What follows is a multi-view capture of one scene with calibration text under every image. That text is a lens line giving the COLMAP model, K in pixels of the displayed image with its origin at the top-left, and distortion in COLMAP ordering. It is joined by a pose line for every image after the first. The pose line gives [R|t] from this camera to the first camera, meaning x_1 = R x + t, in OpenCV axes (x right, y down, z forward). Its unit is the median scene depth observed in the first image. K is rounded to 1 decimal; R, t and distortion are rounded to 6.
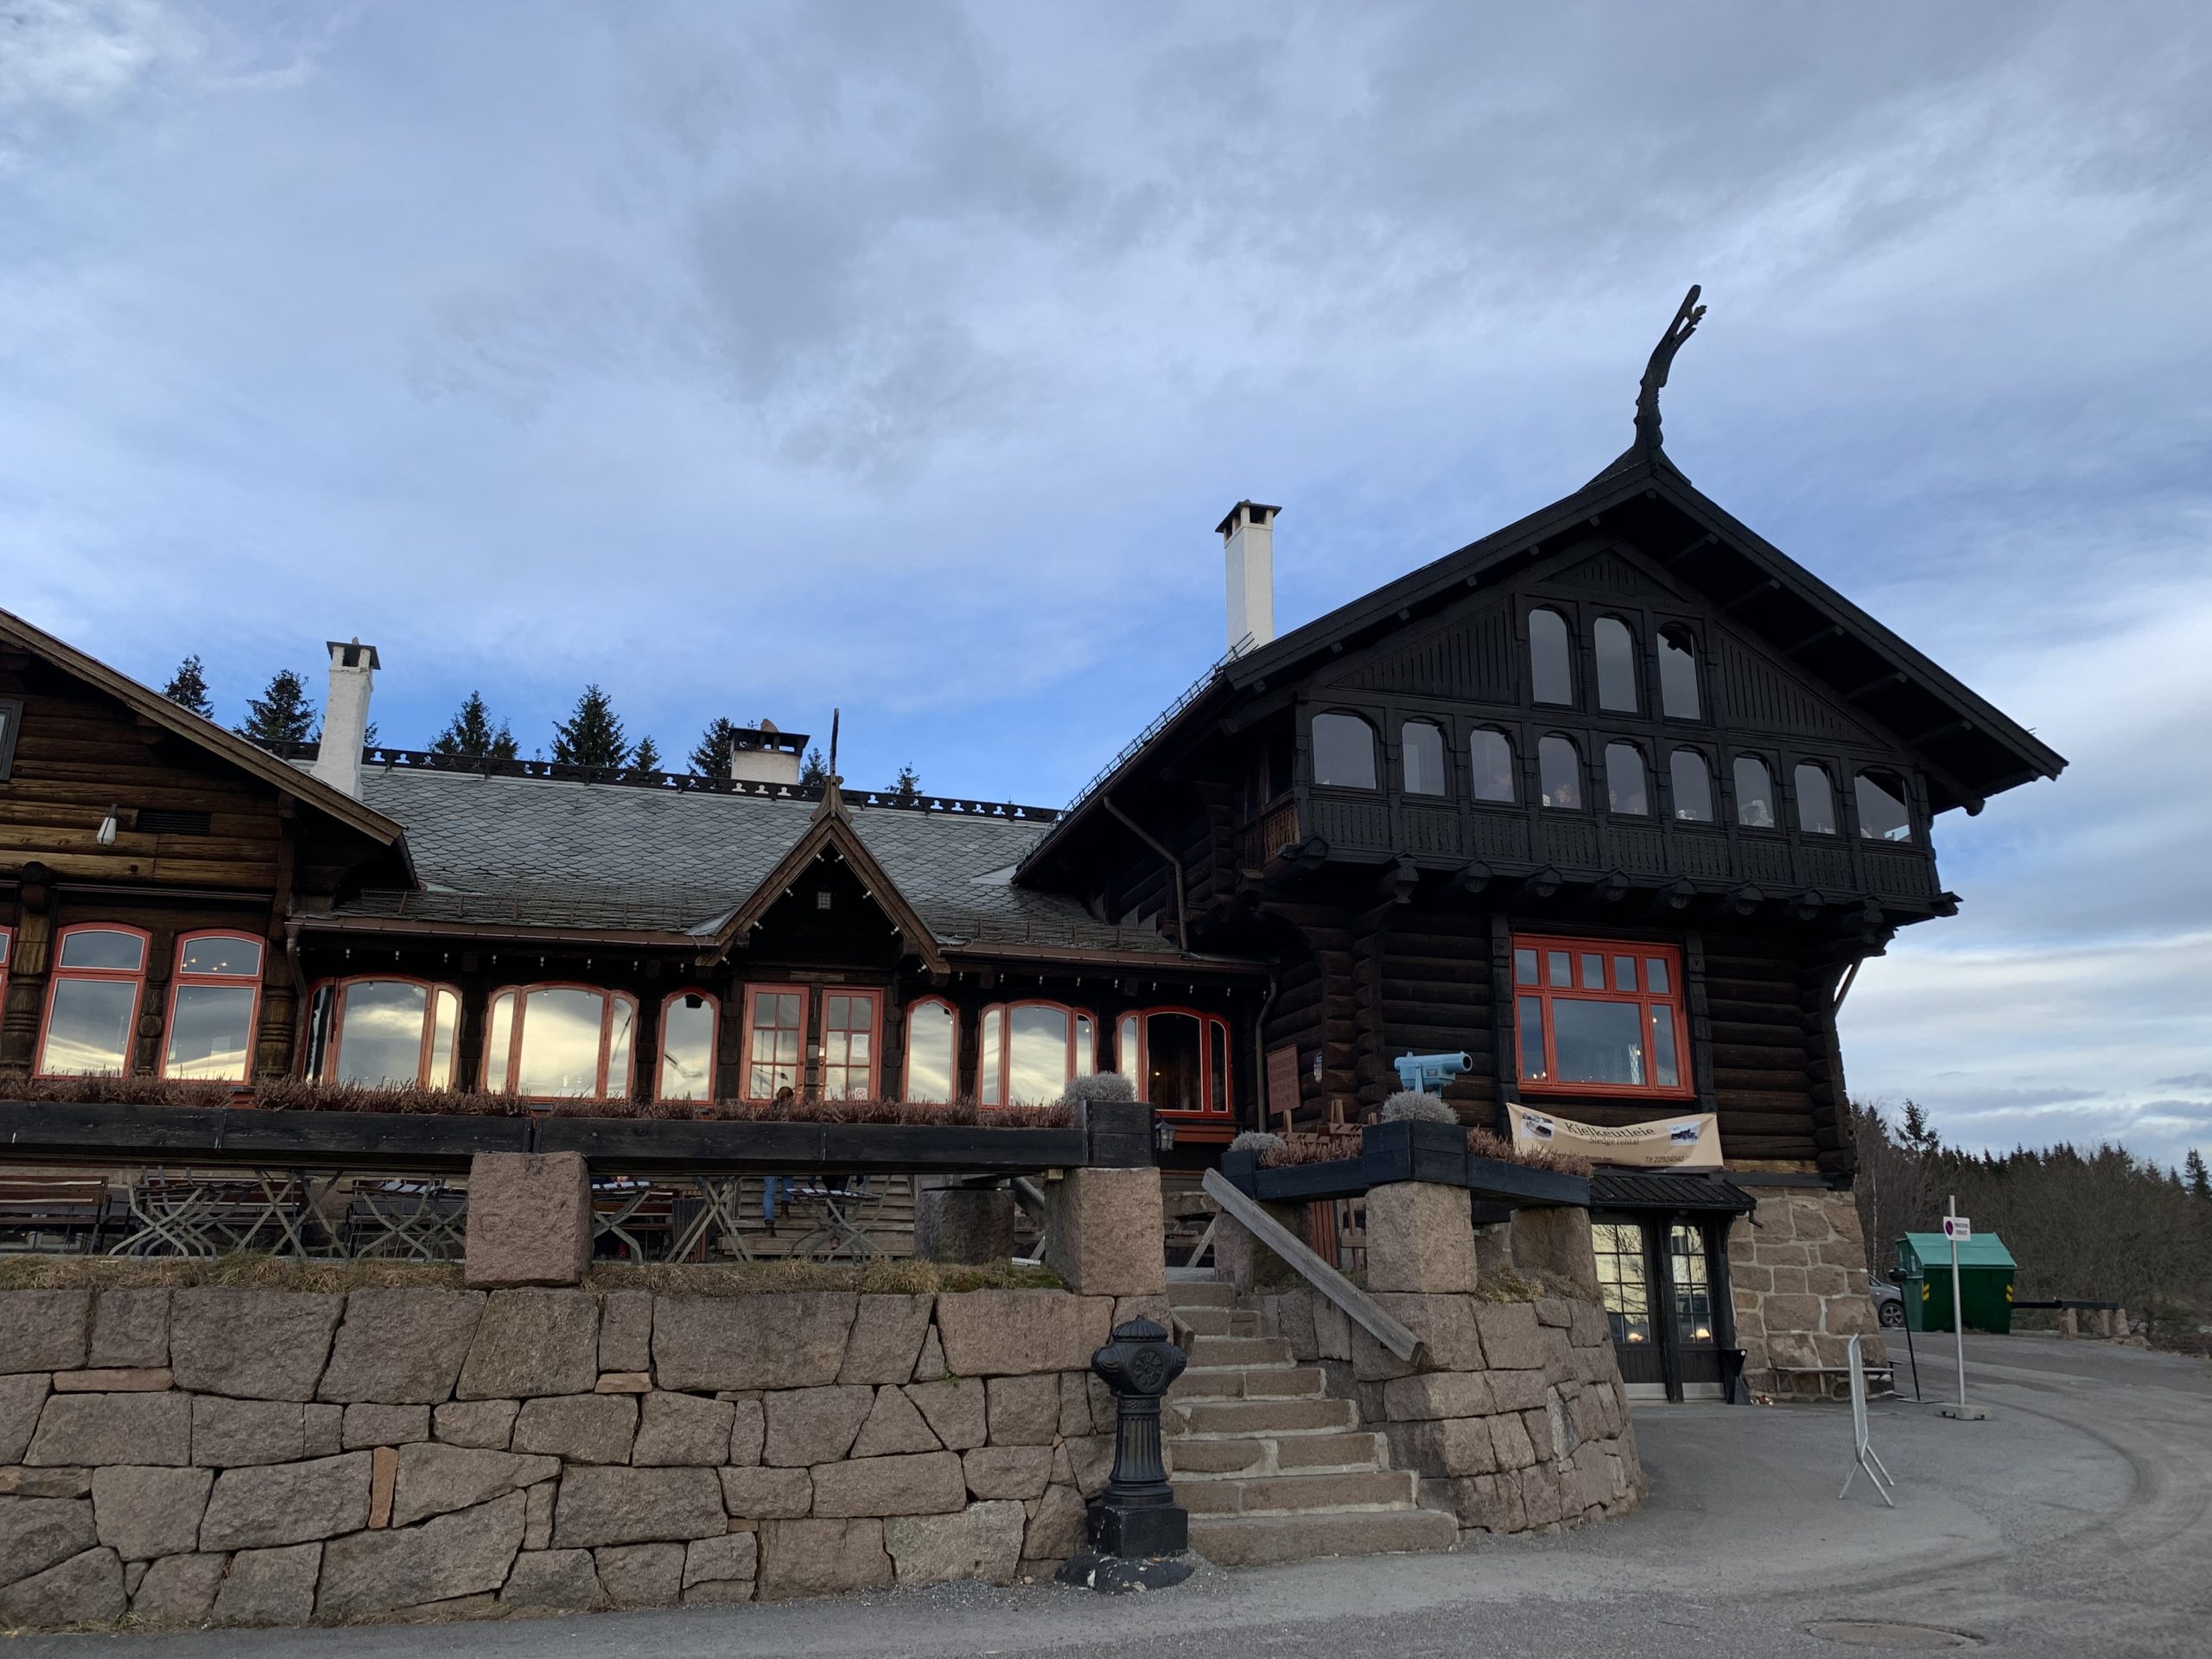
lens RADIAL K [[1675.9, 0, 1087.9], [0, 1675.9, 826.4], [0, 0, 1]] dist [0.056450, -0.000641]
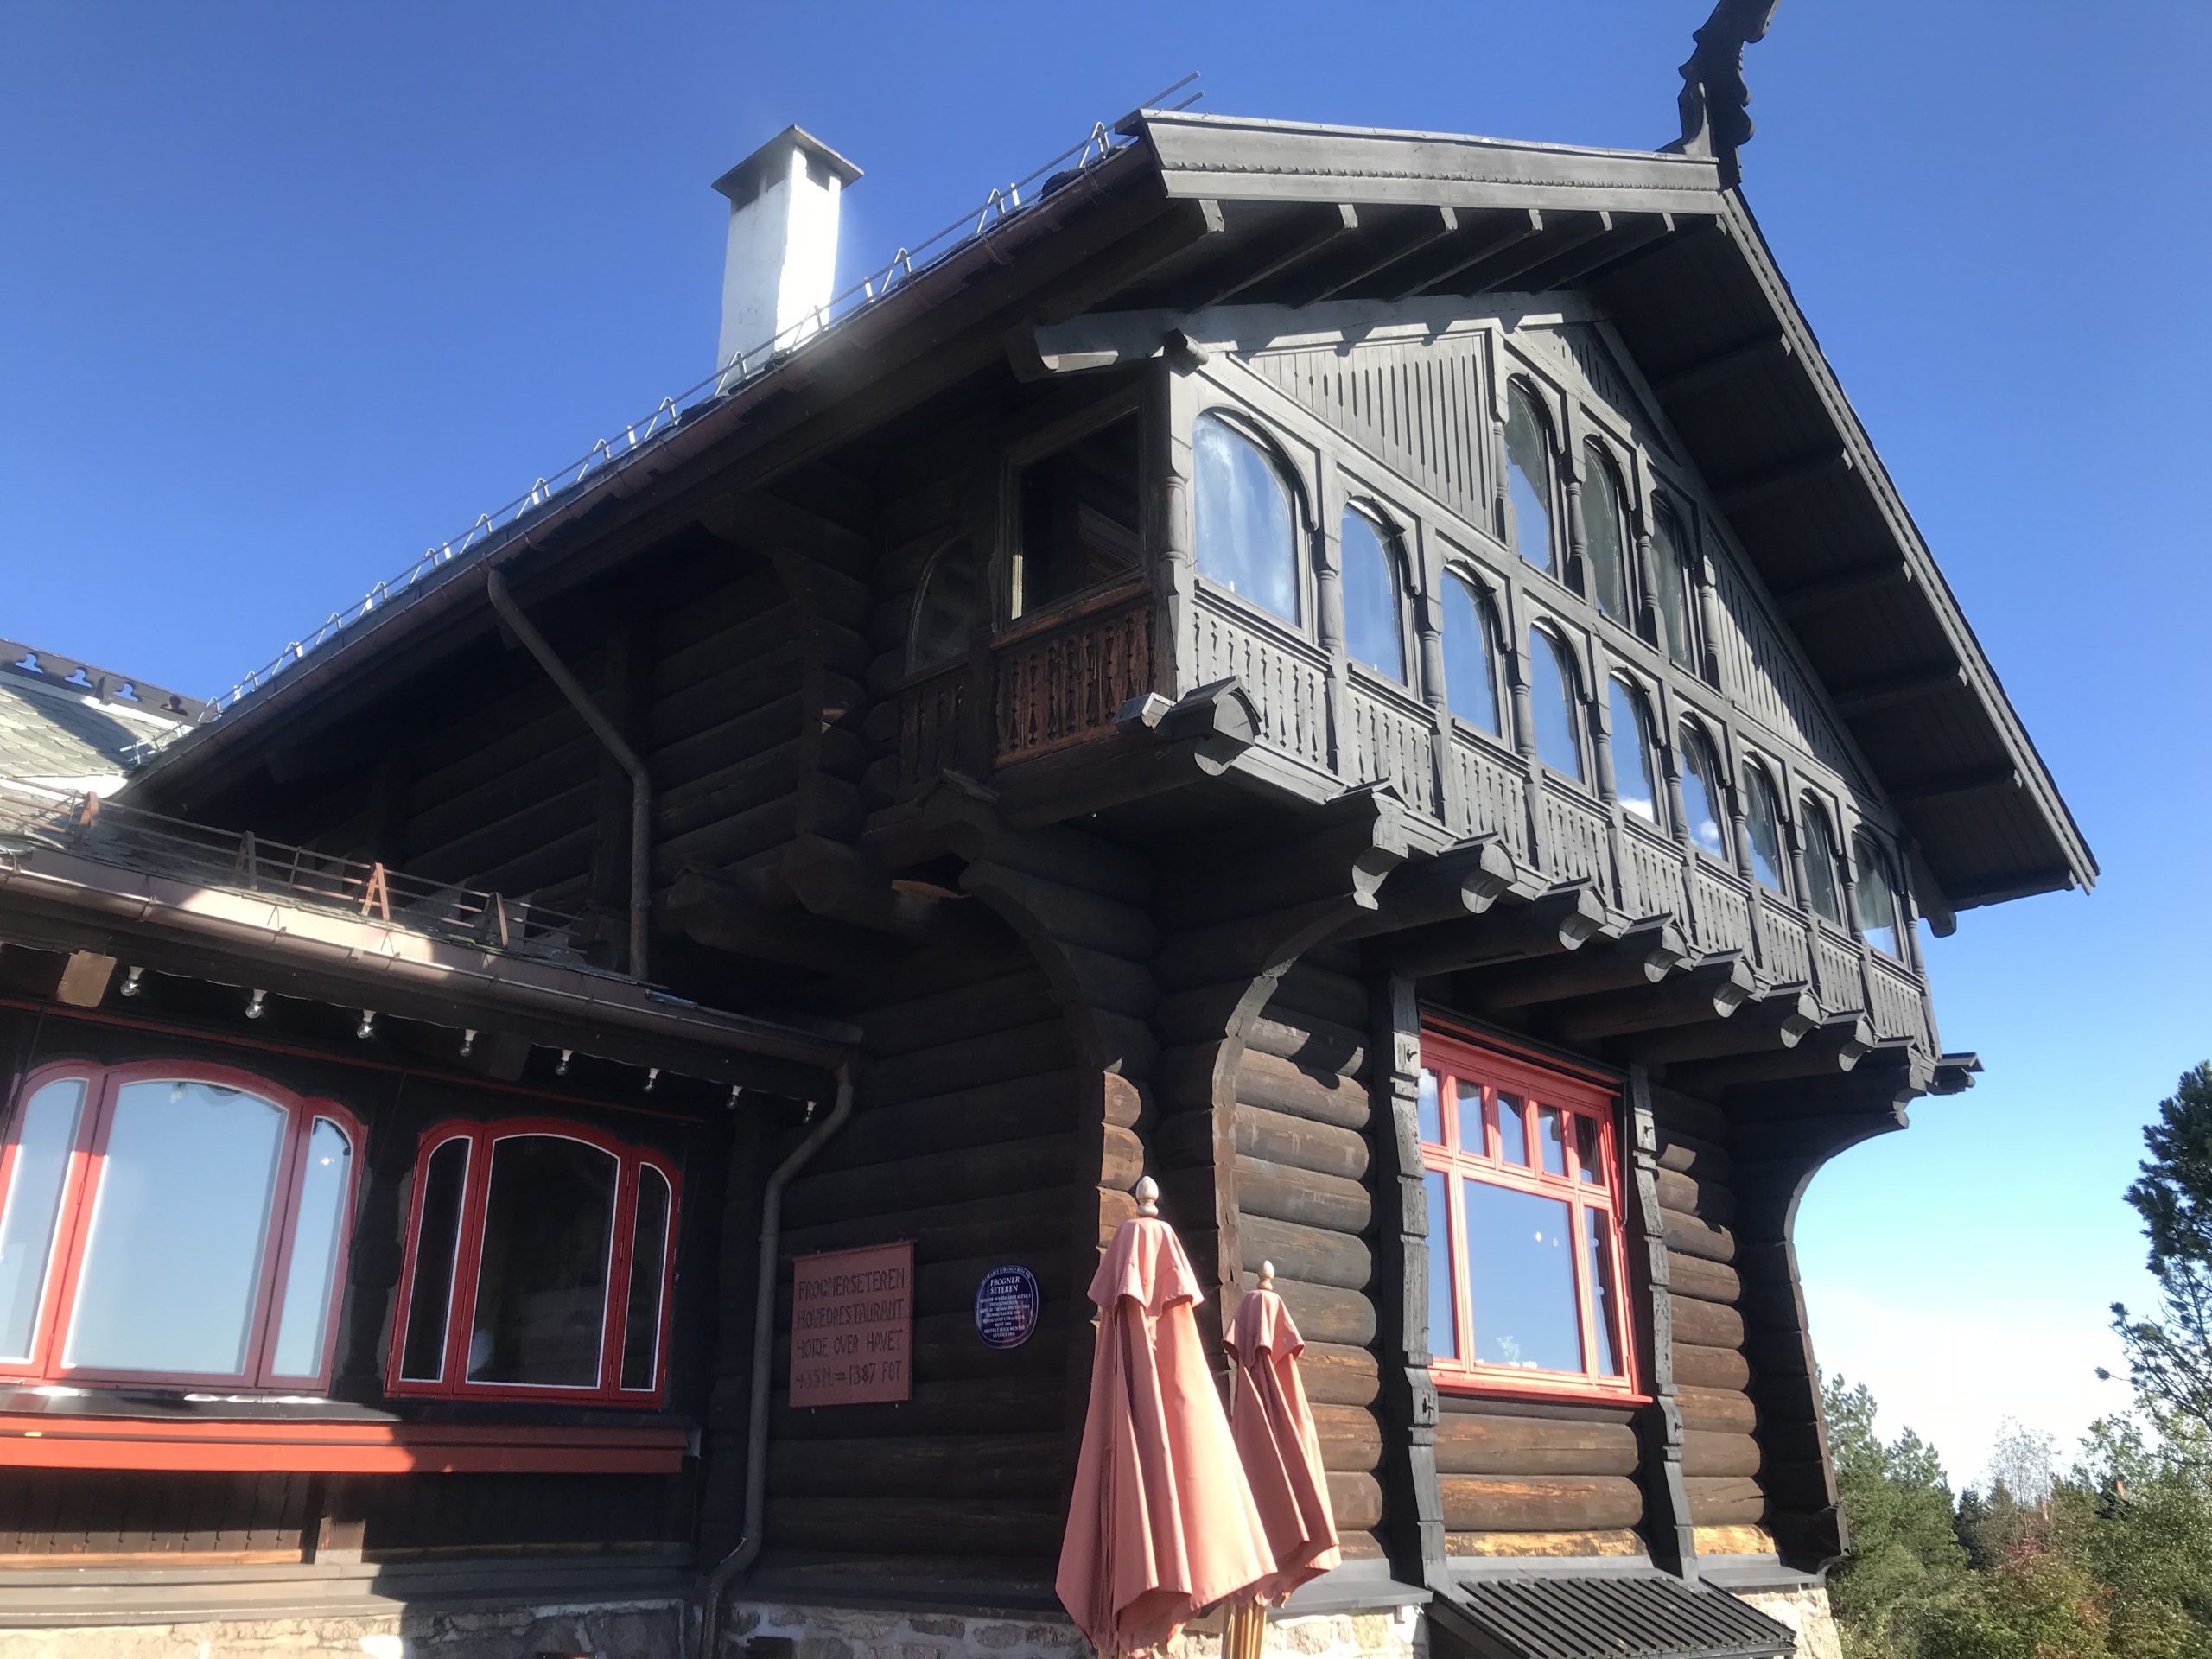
lens RADIAL K [[1818.8, 0, 1106.0], [0, 1818.8, 829.5], [0, 0, 1]] dist [0.023113, 0.000149]
pose [[0.855513, 0.177871, 0.486271, -0.069840], [-0.138383, 0.983527, -0.116299, 0.077899], [-0.498947, 0.032204, 0.866034, 0.599265]]
